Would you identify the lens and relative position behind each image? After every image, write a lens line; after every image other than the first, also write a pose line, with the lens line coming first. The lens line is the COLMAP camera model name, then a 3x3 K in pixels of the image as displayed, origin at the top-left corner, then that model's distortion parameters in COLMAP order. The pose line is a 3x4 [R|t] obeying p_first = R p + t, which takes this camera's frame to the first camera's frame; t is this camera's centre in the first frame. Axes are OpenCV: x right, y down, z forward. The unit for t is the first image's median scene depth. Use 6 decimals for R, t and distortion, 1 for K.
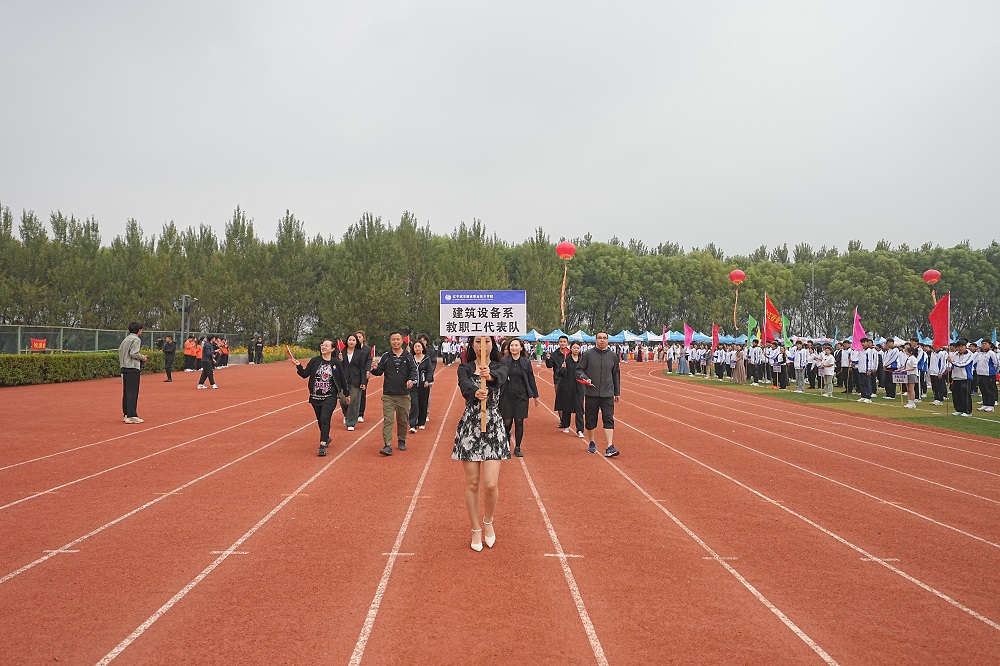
lens RADIAL K [[660.6, 0, 498.6], [0, 660.6, 333.4], [0, 0, 1]] dist [-0.000488, -0.000014]
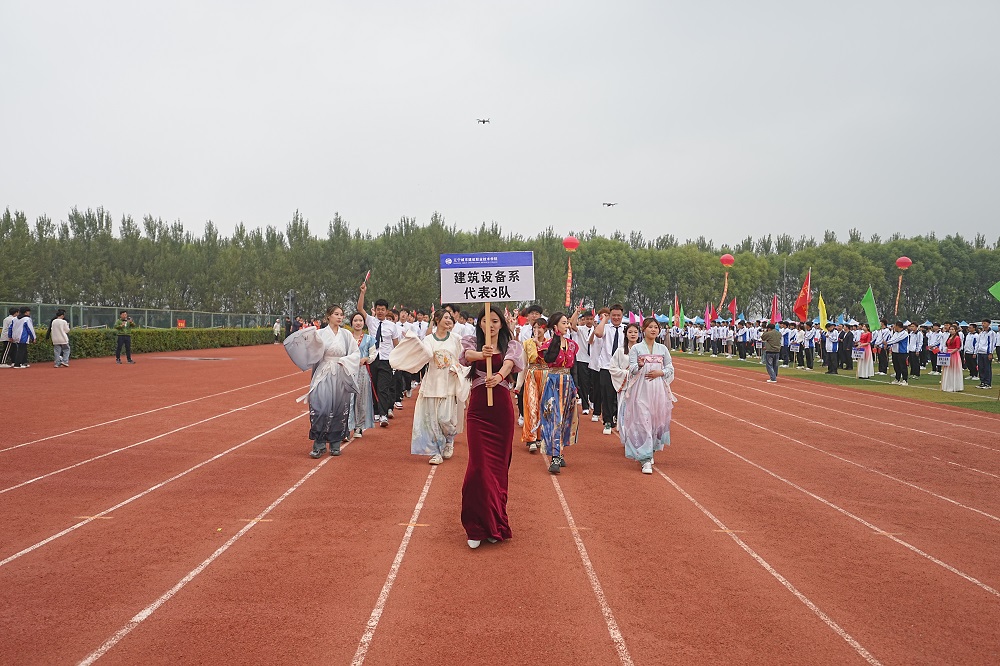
lens RADIAL K [[660.6, 0, 498.6], [0, 660.6, 333.4], [0, 0, 1]] dist [-0.000488, -0.000014]
pose [[0.999521, 0.002088, -0.030890, 0.011238], [-0.001226, 0.999610, 0.027911, -0.001621], [0.030936, -0.027860, 0.999133, -0.197347]]
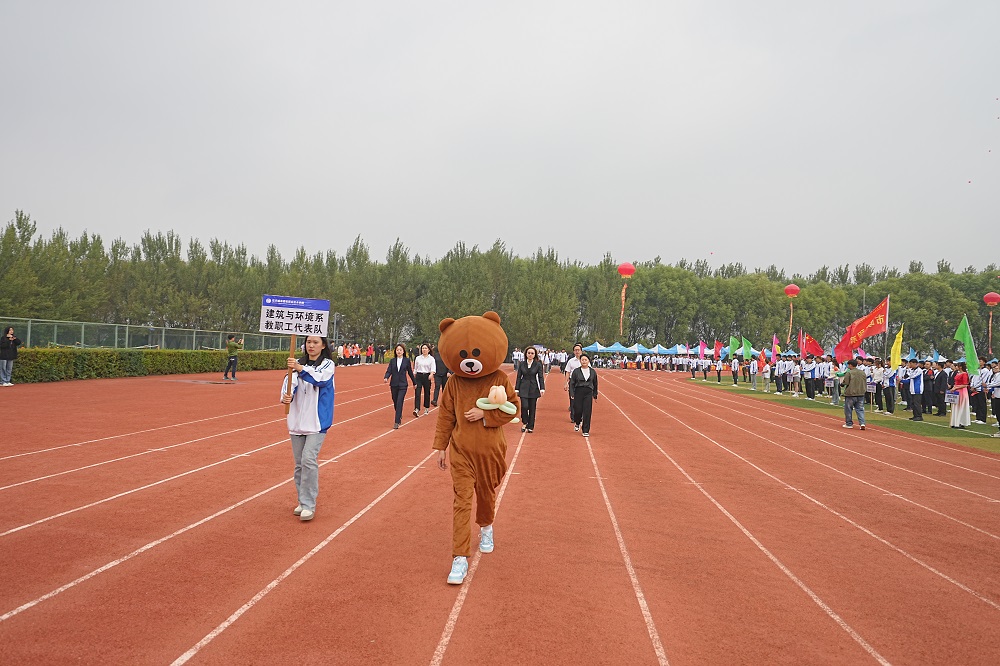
lens RADIAL K [[660.7, 0, 499.2], [0, 660.7, 341.7], [0, 0, 1]] dist [0.002682, -0.000872]
pose [[0.991666, 0.021835, -0.126969, 0.025188], [-0.022038, 0.999757, -0.000193, -0.001714], [0.126934, 0.002989, 0.991907, -0.167063]]
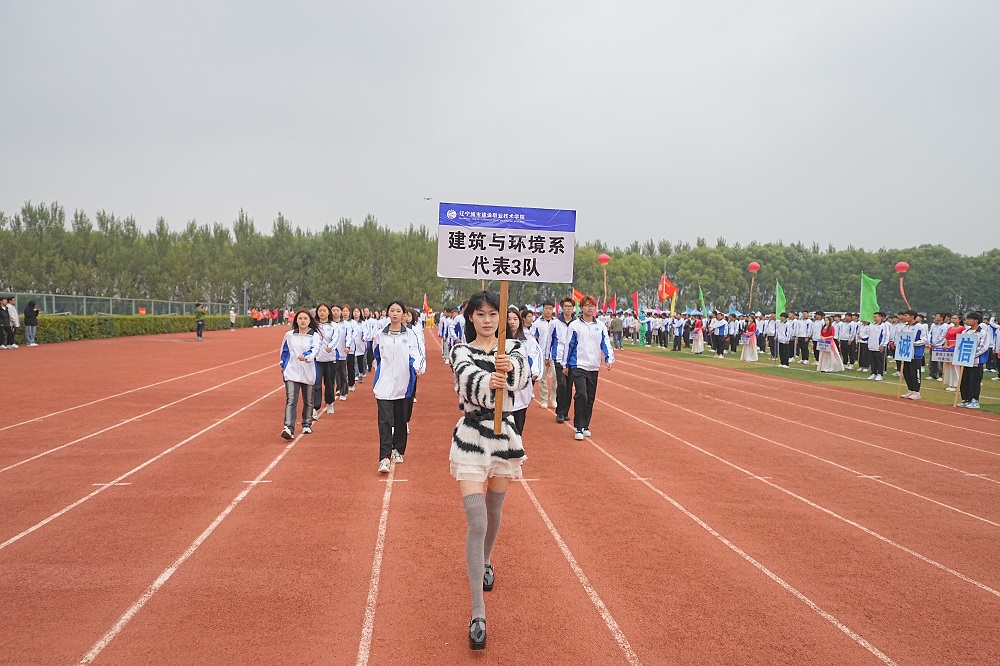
lens RADIAL K [[590.0, 0, 494.8], [0, 590.0, 318.0], [0, 0, 1]] dist [0.000151, -0.000155]
pose [[0.996069, 0.005872, 0.088387, 0.008162], [-0.007863, 0.999723, 0.022198, -0.002589], [-0.088232, -0.022805, 0.995839, -0.241425]]
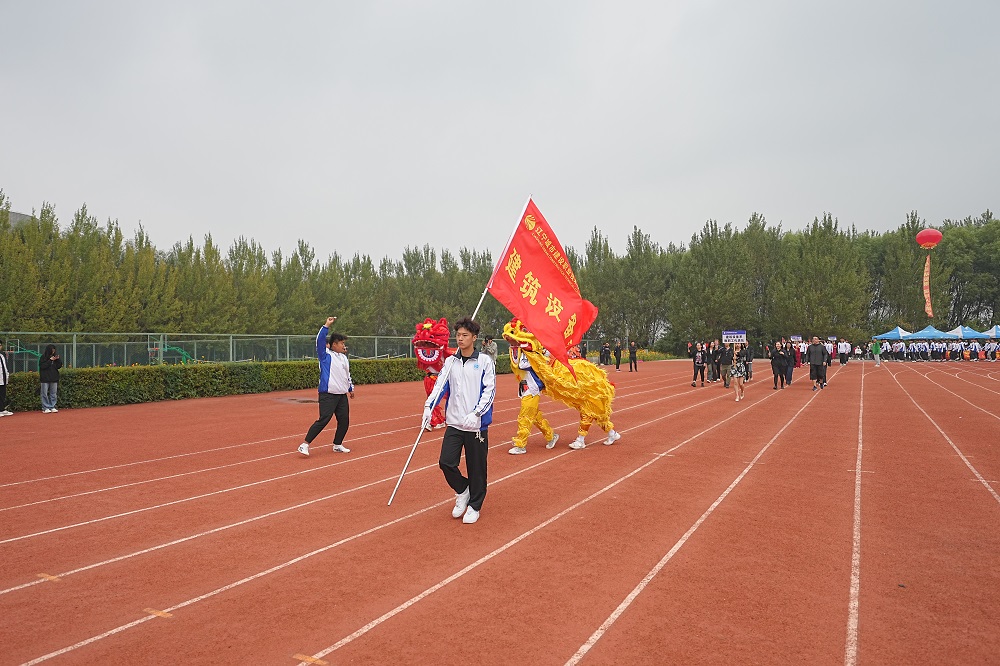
lens RADIAL K [[660.9, 0, 494.7], [0, 660.9, 336.0], [0, 0, 1]] dist [-0.000661, -0.000399]
pose [[0.851807, -0.028295, -0.523090, 0.046503], [0.027679, 0.999576, -0.008996, -0.000152], [0.523123, -0.006816, 0.852230, -0.059567]]
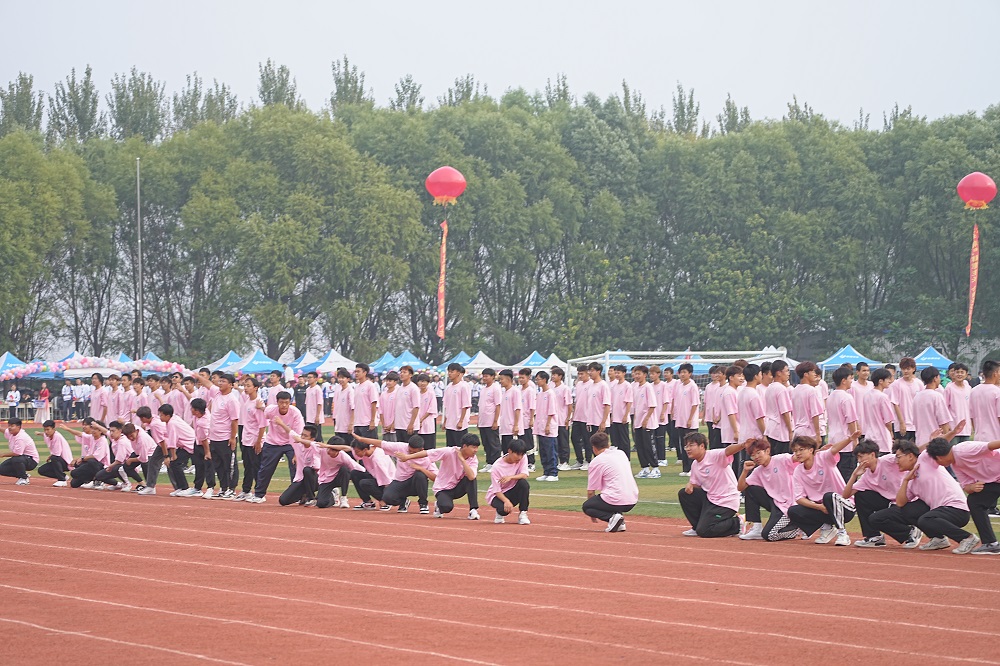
lens RADIAL K [[2889.1, 0, 500.0], [0, 2889.1, 333.0], [0, 0, 1]] dist [-0.071535, -1.109113]
pose [[0.884686, -0.015981, 0.465914, -0.086326], [0.017269, 0.999850, 0.001503, -0.005975], [-0.465868, 0.006716, 0.884829, -0.524736]]
